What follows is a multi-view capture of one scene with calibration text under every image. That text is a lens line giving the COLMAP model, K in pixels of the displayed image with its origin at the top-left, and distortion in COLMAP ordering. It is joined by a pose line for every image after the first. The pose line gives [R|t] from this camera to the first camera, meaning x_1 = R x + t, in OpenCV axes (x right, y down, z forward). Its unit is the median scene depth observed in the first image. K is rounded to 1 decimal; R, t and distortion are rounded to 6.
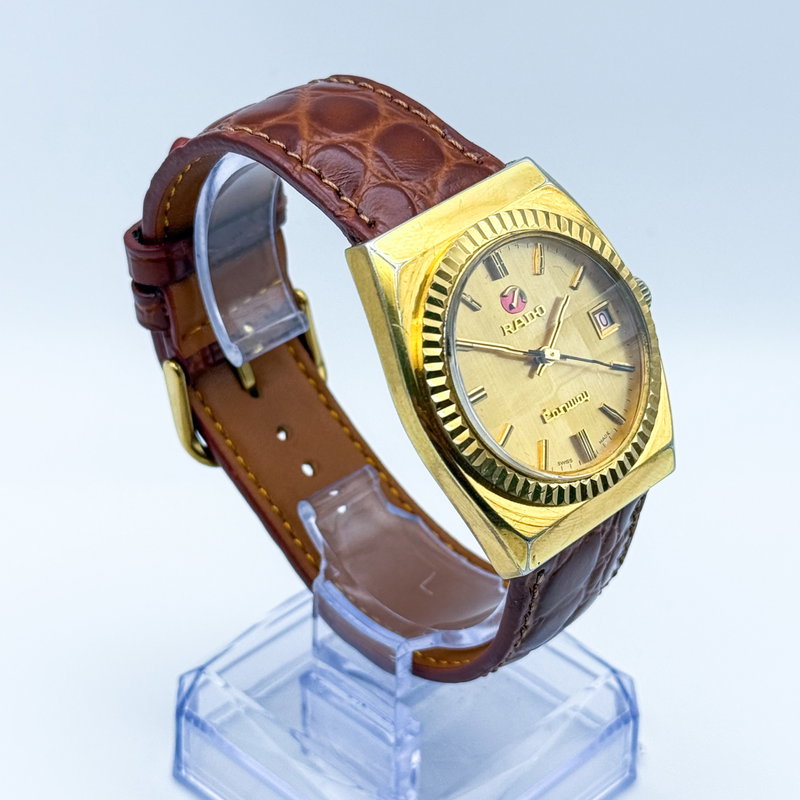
lens RADIAL K [[2144.6, 0, 400.0], [0, 2144.6, 400.0], [0, 0, 1]] dist [0.125515, -0.256682]
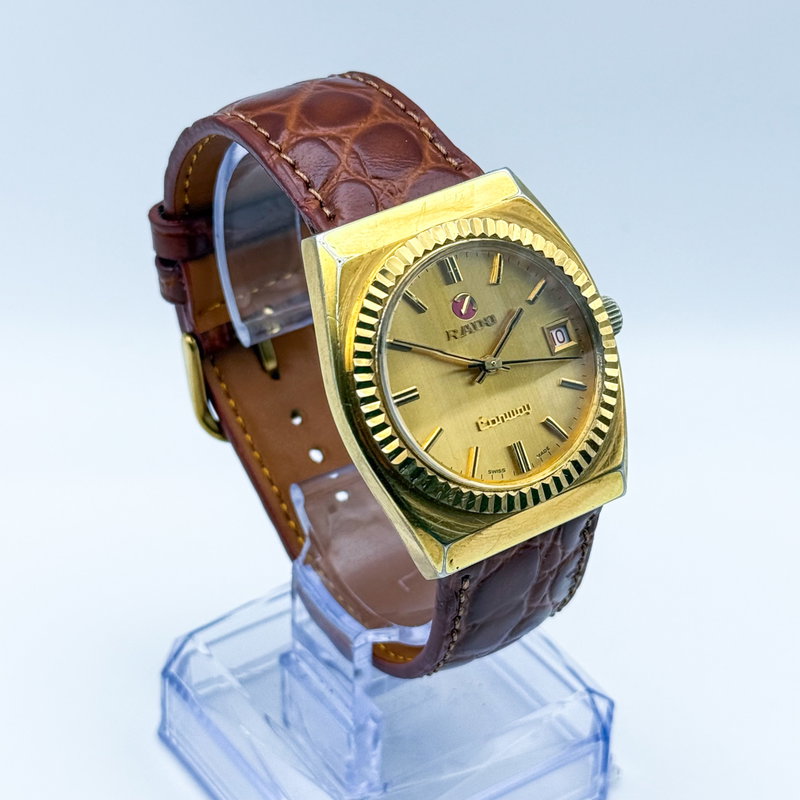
lens RADIAL K [[2144.6, 0, 400.0], [0, 2144.6, 400.0], [0, 0, 1]] dist [0.125515, -0.256682]
pose [[0.979371, 0.110200, -0.169378, 0.193060], [-0.110541, 0.993844, 0.007444, -0.006684], [0.169156, 0.011432, 0.985523, 0.000054]]
